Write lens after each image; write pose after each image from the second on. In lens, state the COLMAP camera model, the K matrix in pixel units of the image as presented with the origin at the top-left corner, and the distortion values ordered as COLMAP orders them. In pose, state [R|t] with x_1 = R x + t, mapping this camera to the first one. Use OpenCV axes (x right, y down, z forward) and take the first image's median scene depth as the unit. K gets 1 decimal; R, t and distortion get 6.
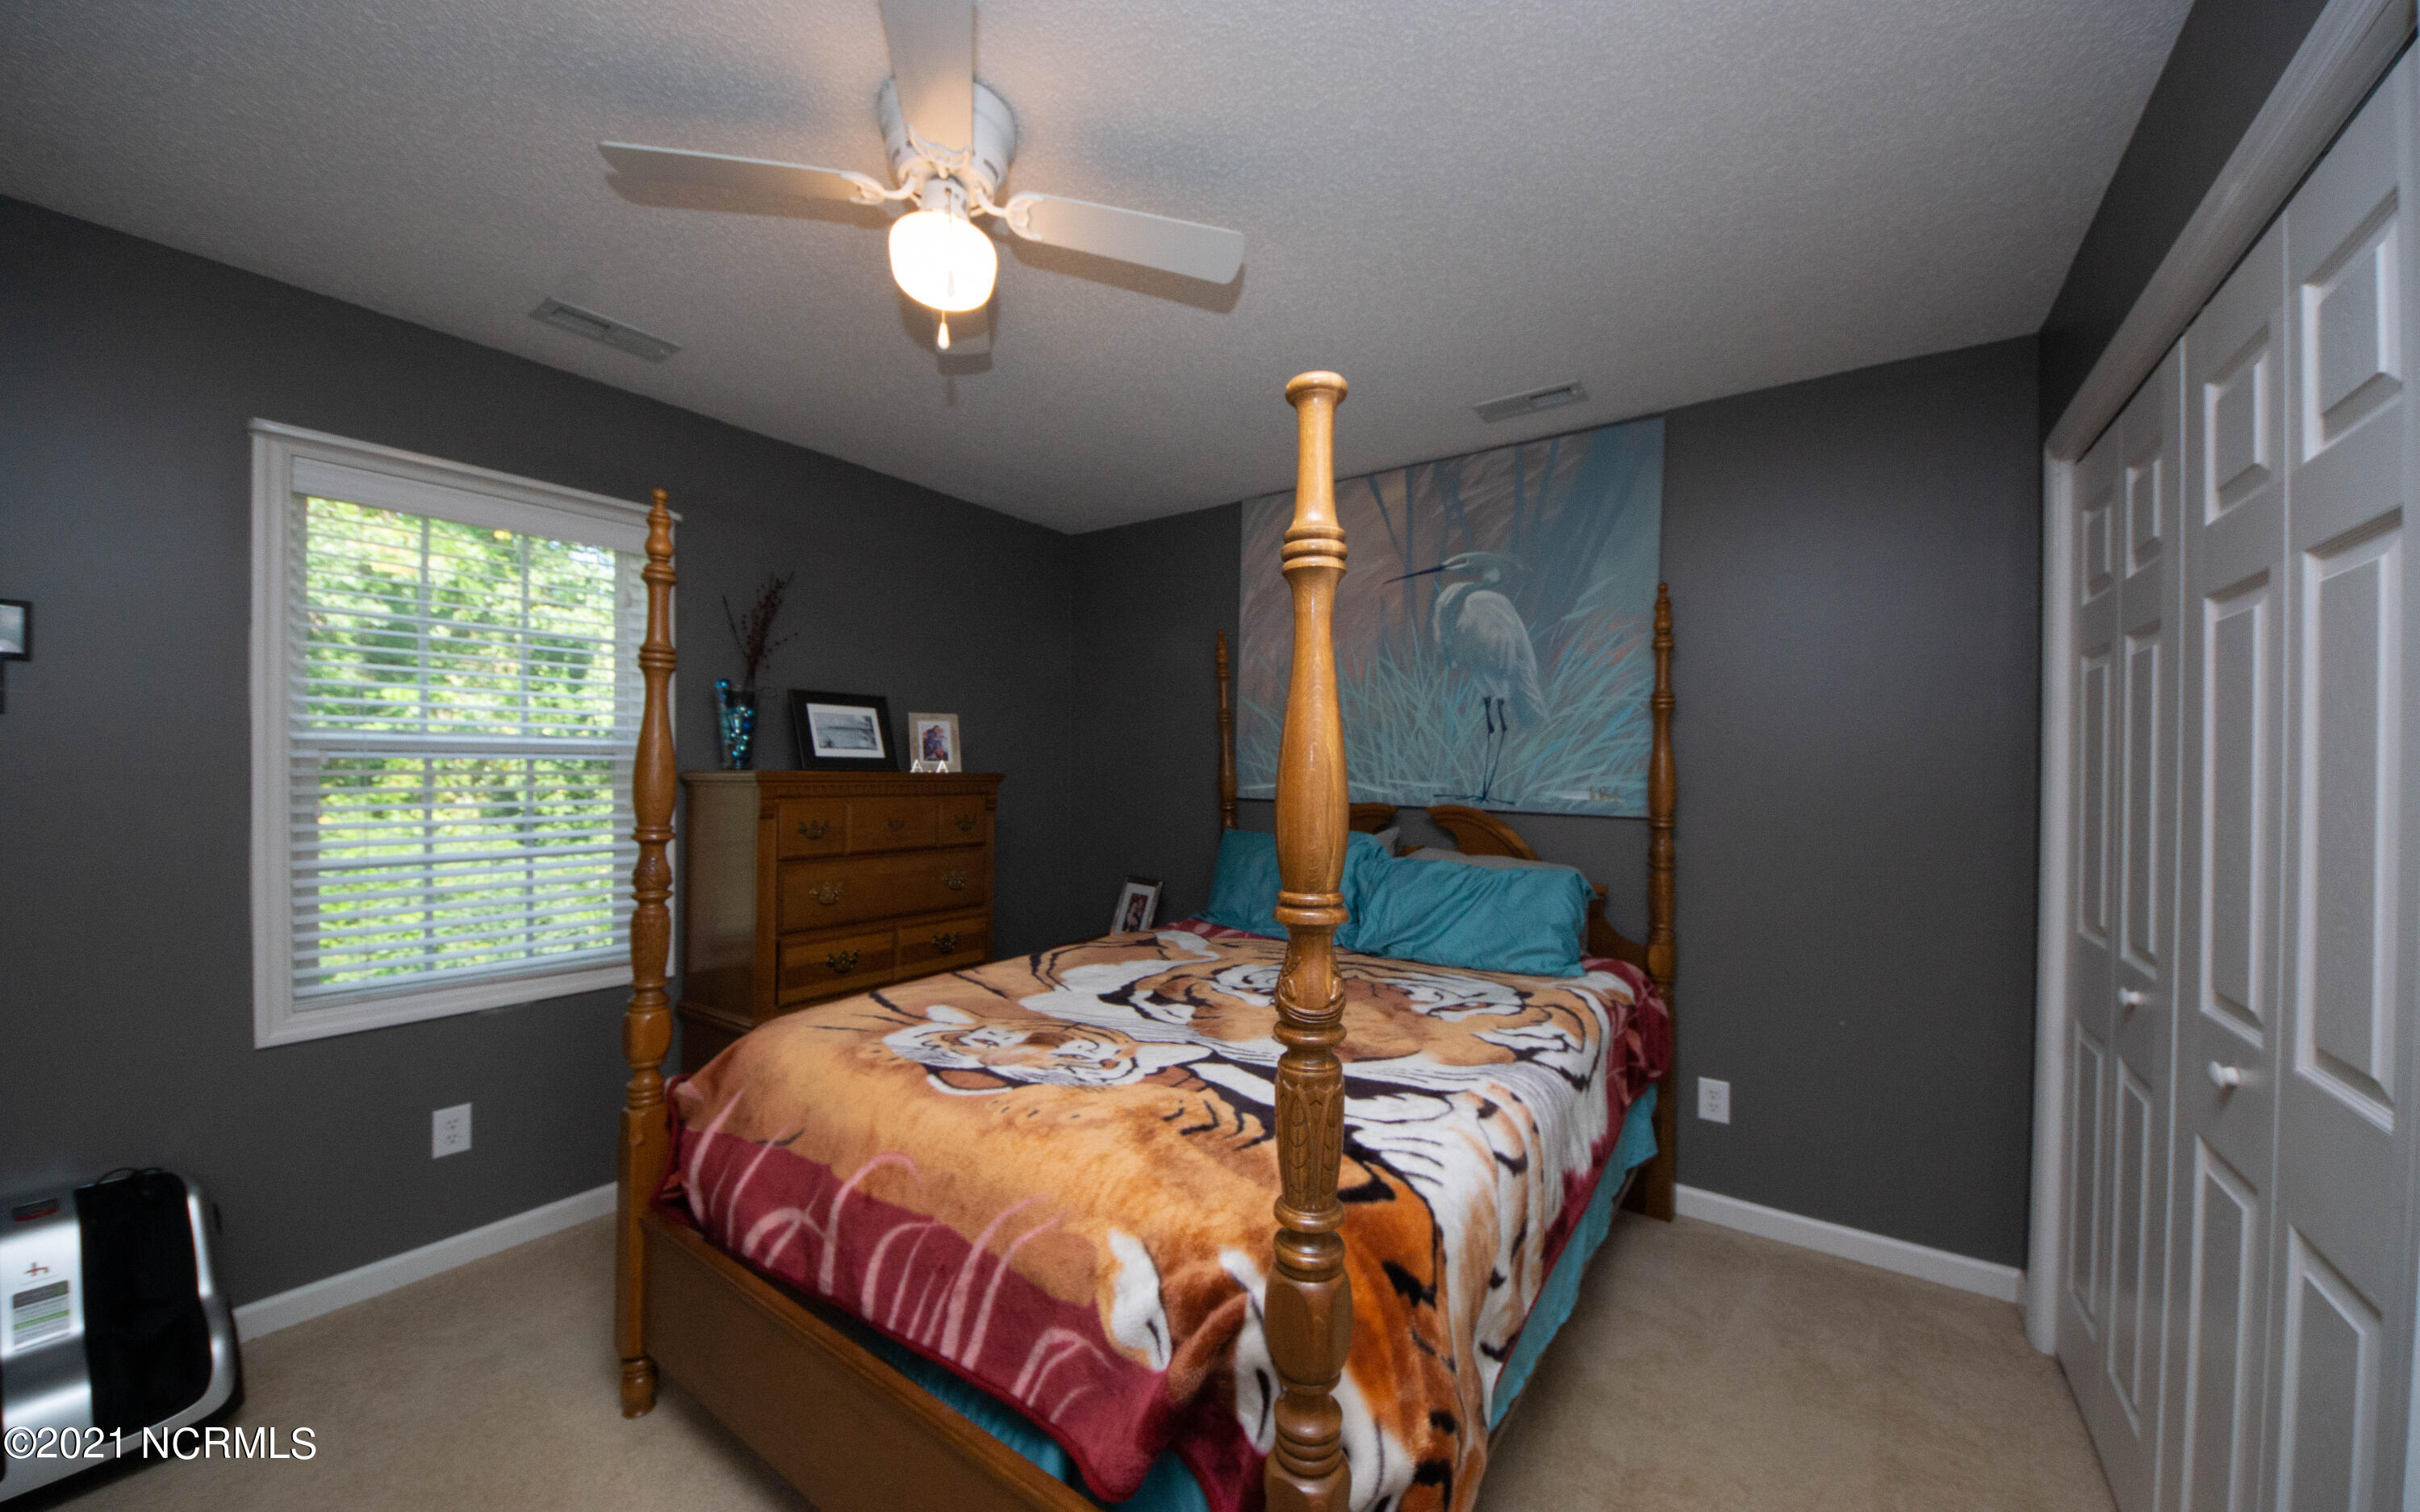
lens RADIAL K [[853.8, 0, 1202.8], [0, 853.8, 772.1], [0, 0, 1]] dist [0.033961, -0.023882]
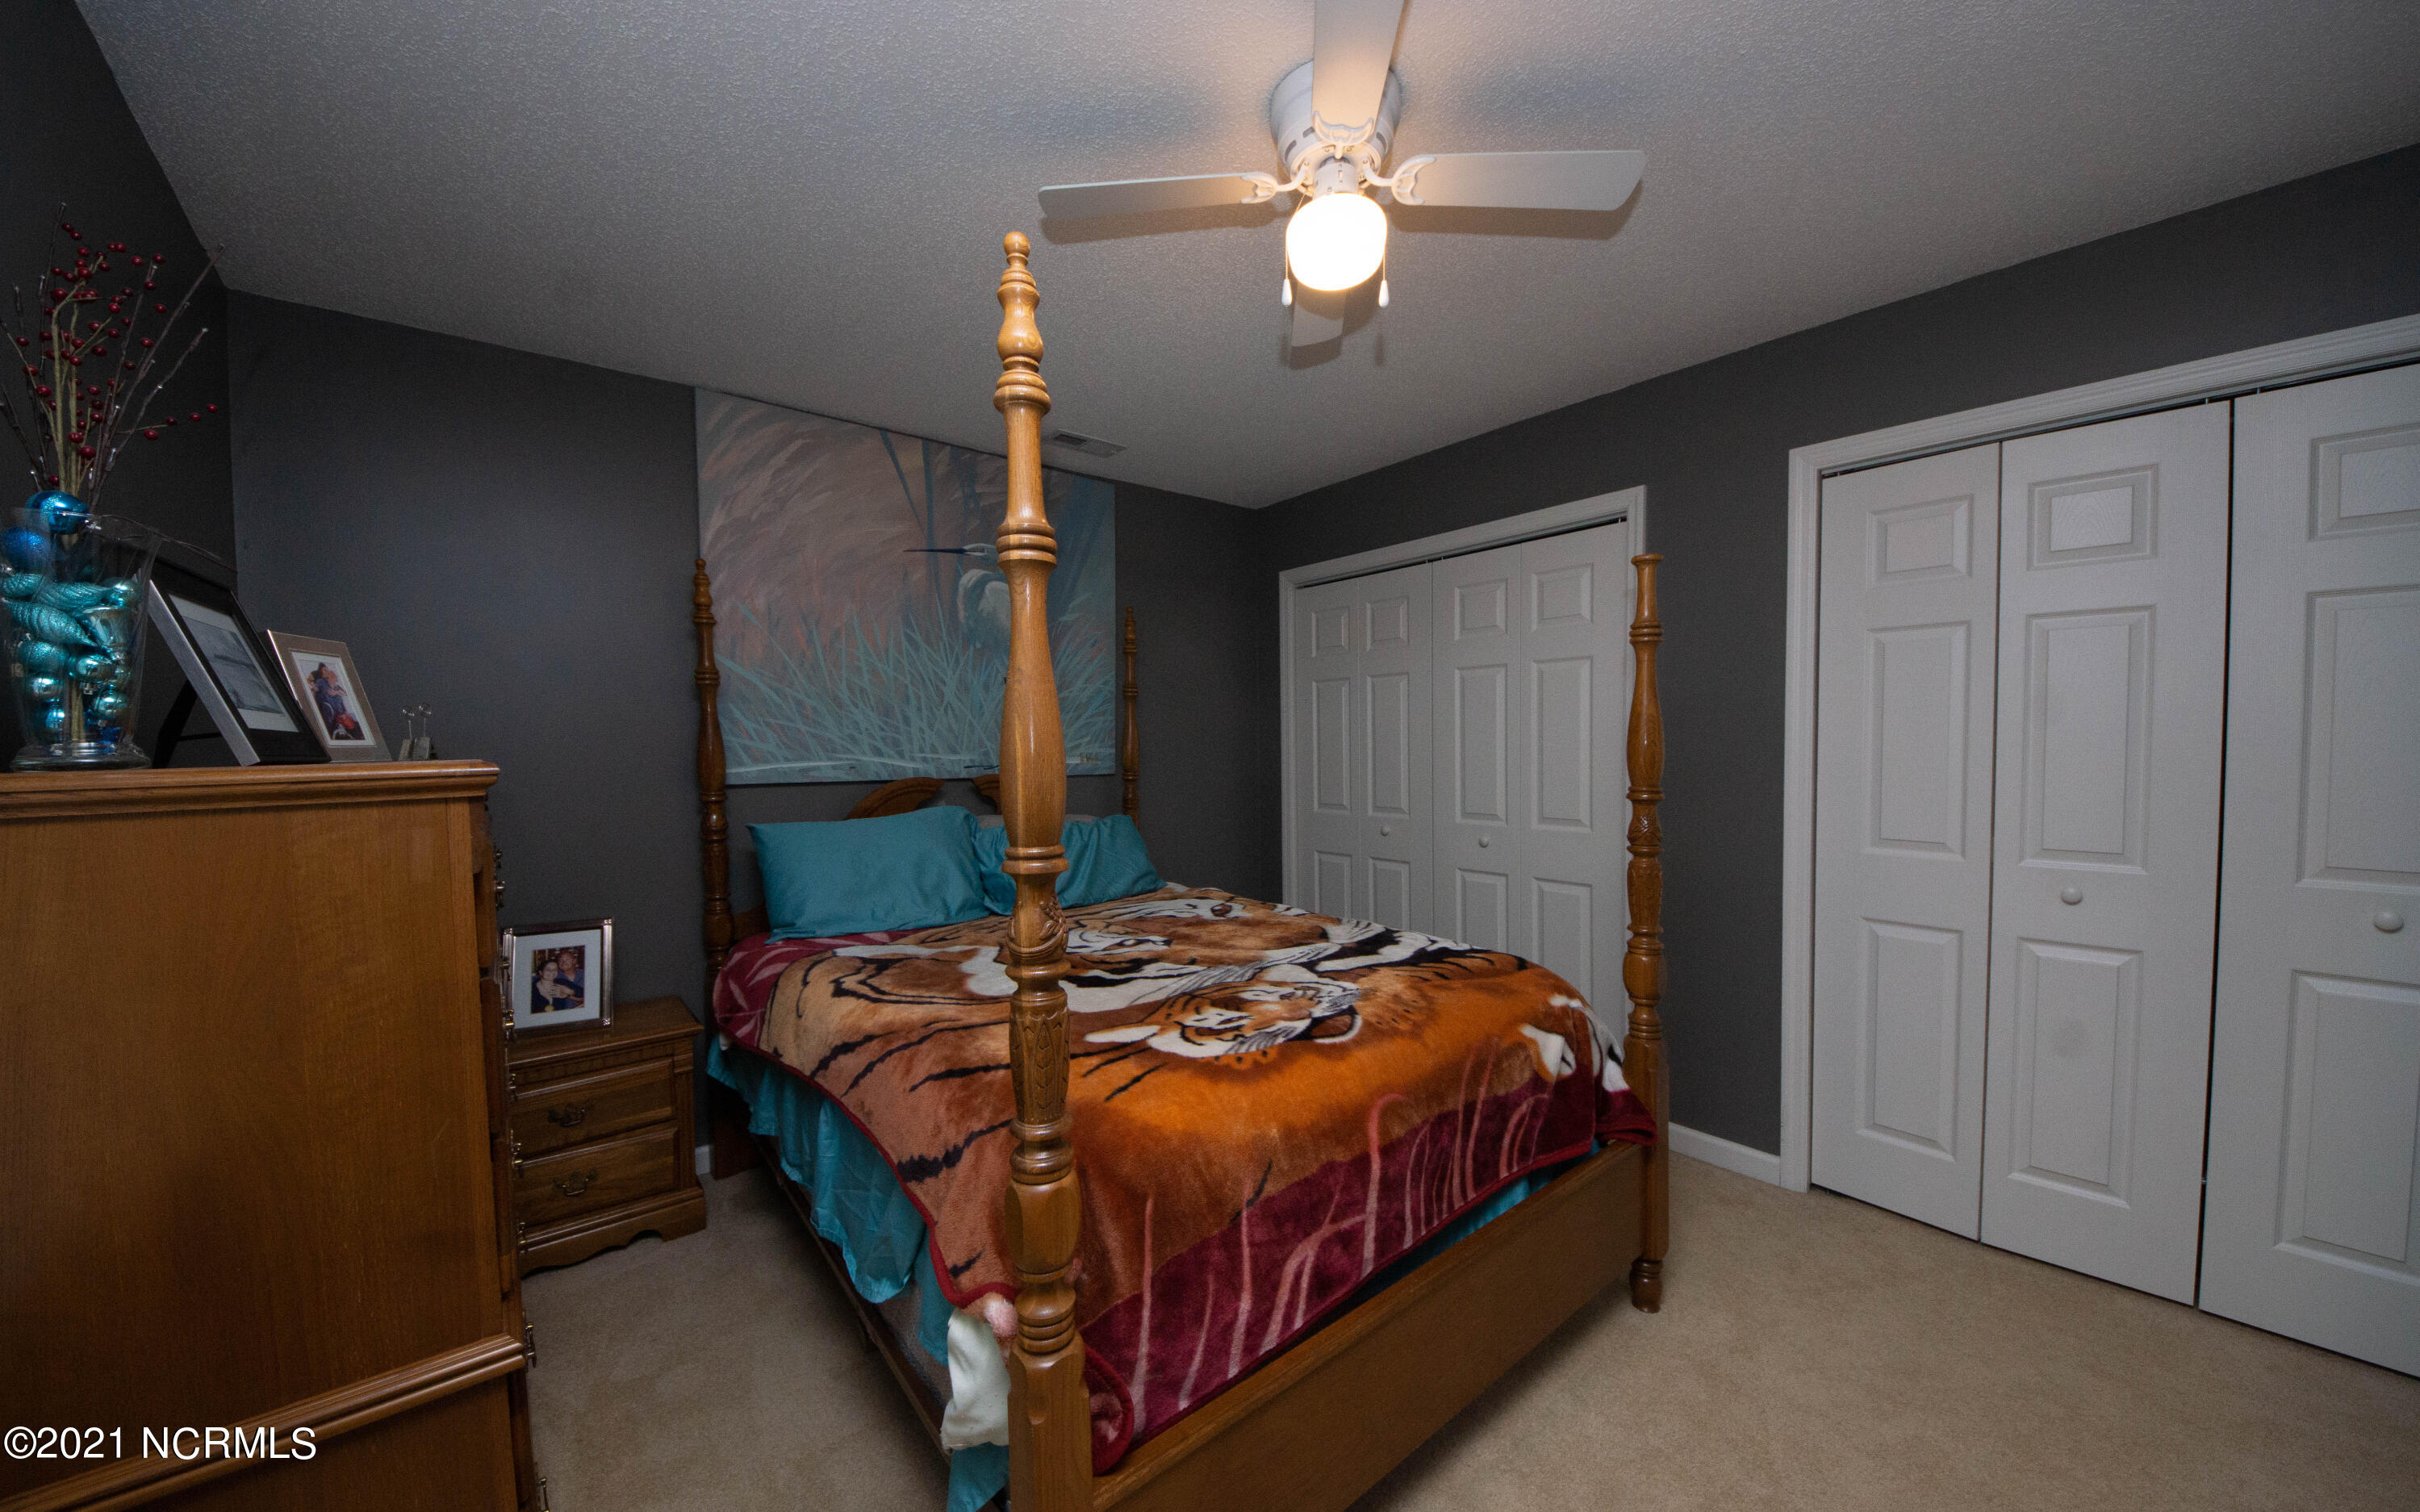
lens RADIAL K [[853.8, 0, 1202.8], [0, 853.8, 772.1], [0, 0, 1]] dist [0.033961, -0.023882]
pose [[0.262505, -0.046327, 0.963818, -0.743130], [0.021870, 0.998876, 0.042056, -0.005082], [-0.964683, 0.010038, 0.263223, 0.485785]]
